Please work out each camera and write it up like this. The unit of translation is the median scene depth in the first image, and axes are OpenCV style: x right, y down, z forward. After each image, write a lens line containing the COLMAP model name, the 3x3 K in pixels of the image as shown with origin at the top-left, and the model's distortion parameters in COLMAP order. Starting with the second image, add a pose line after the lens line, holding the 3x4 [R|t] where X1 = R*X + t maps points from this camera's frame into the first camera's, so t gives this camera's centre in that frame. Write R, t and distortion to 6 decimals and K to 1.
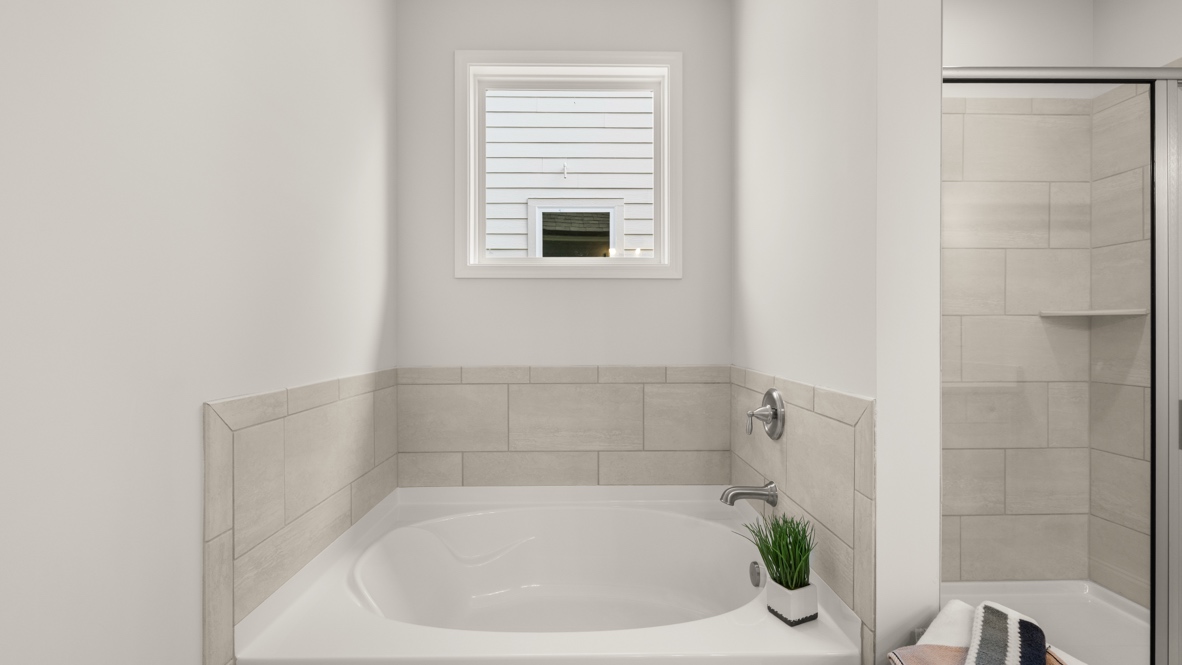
lens RADIAL K [[503.7, 0, 592.7], [0, 503.7, 330.9], [0, 0, 1]] dist [0.002566, 0.000061]
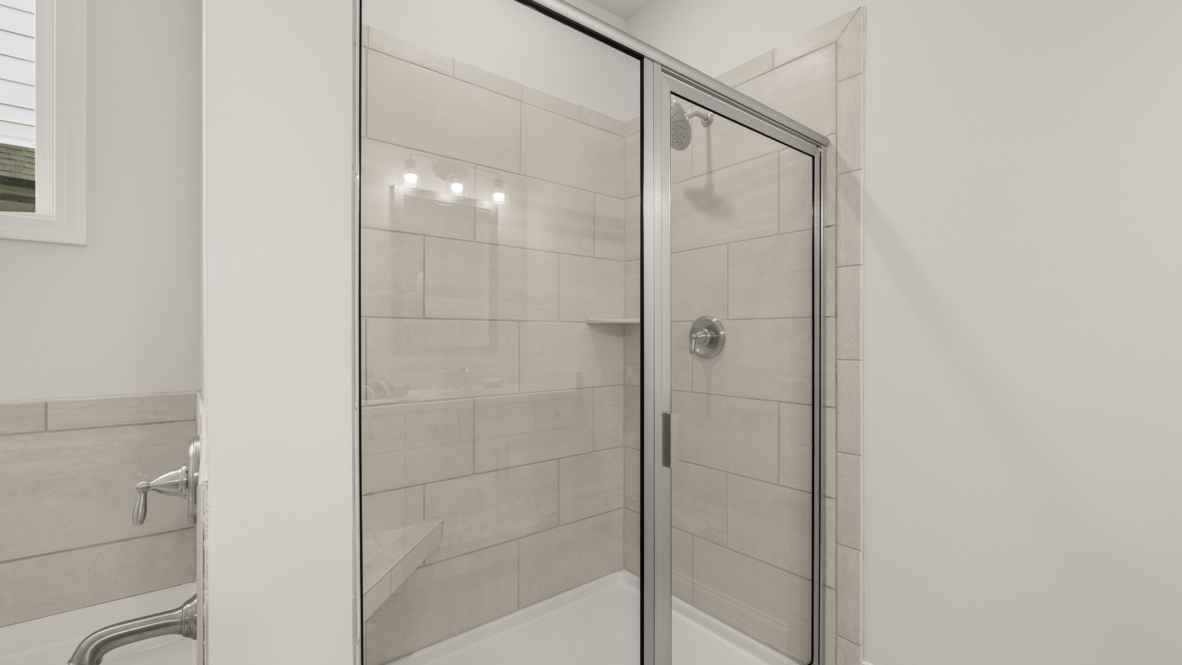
lens RADIAL K [[503.7, 0, 589.9], [0, 503.7, 336.0], [0, 0, 1]] dist [0.002566, 0.000061]
pose [[0.792062, 0.003512, 0.610431, 0.271396], [-0.002228, 0.999993, -0.002862, -0.000778], [-0.610437, 0.000907, 0.792065, 0.193938]]
